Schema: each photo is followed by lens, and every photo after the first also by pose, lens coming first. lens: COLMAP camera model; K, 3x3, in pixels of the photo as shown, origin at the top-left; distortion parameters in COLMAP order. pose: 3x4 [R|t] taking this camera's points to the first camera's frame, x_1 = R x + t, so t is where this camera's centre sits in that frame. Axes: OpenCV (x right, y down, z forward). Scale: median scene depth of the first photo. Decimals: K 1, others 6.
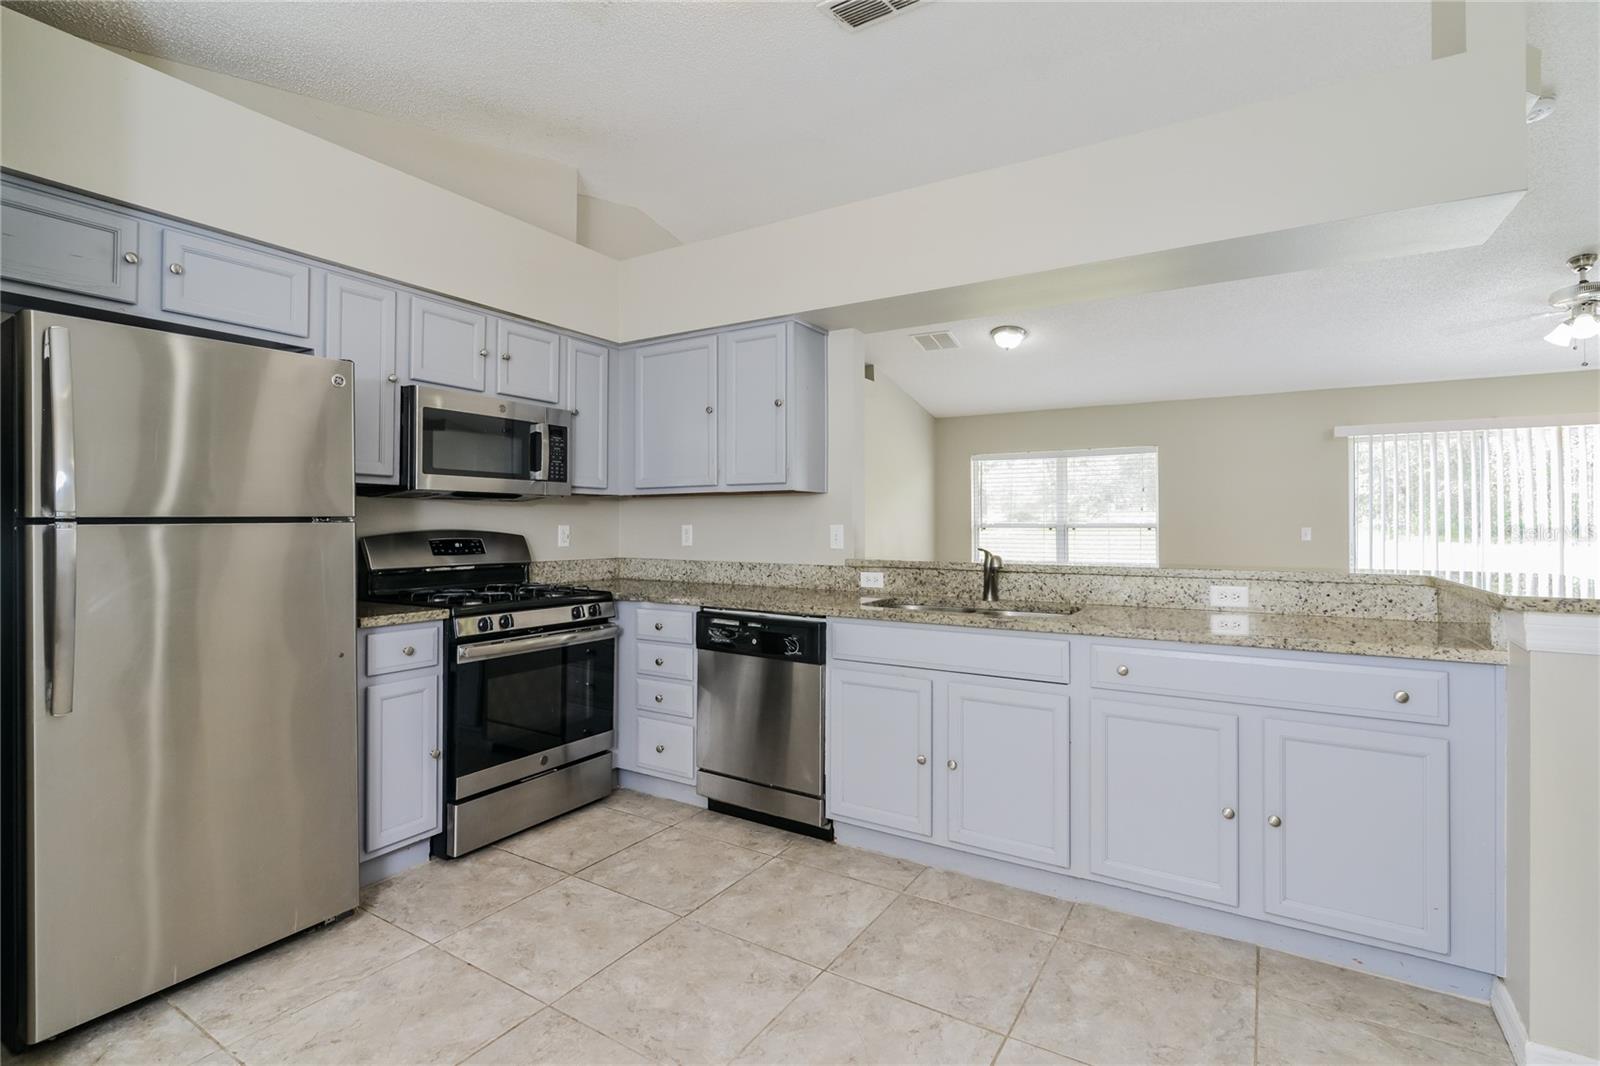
lens RADIAL K [[733.7, 0, 811.6], [0, 733.7, 522.1], [0, 0, 1]] dist [-0.011538, 0.000561]
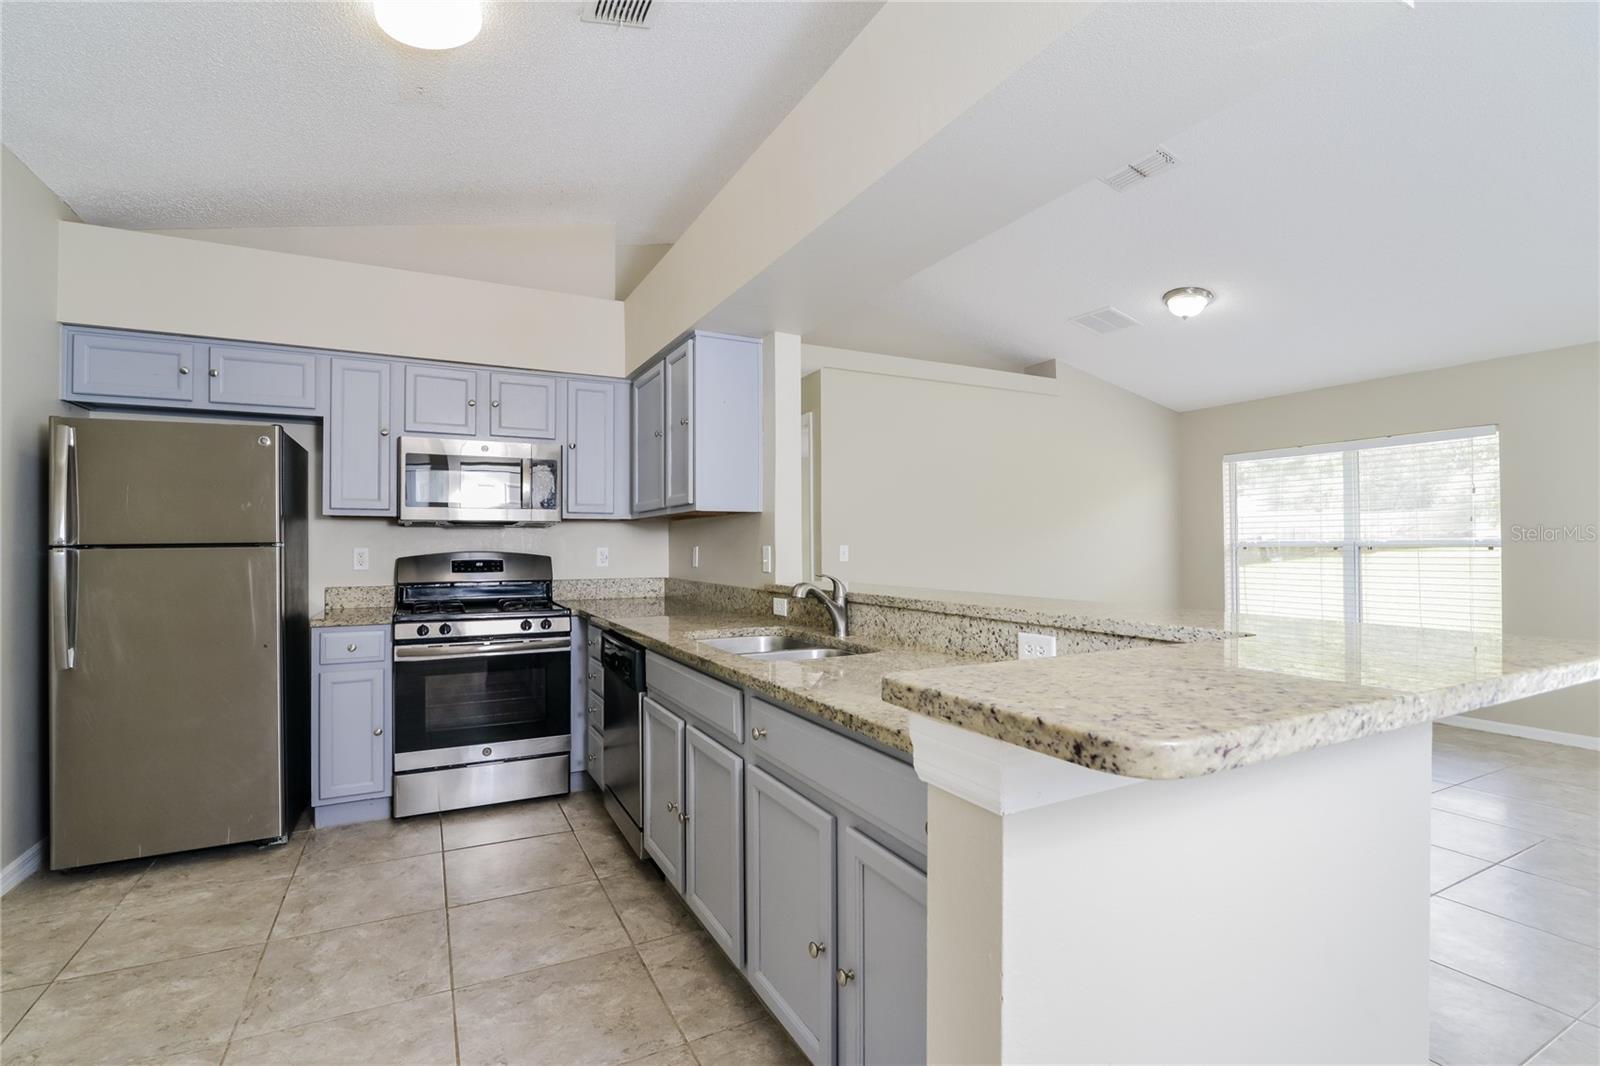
lens RADIAL K [[733.7, 0, 800.4], [0, 733.7, 541.7], [0, 0, 1]] dist [-0.011538, 0.000561]
pose [[0.854615, -0.006376, -0.519222, 0.696403], [0.005827, 0.999979, -0.002689, 0.000832], [0.519229, -0.000728, 0.854635, 0.284943]]
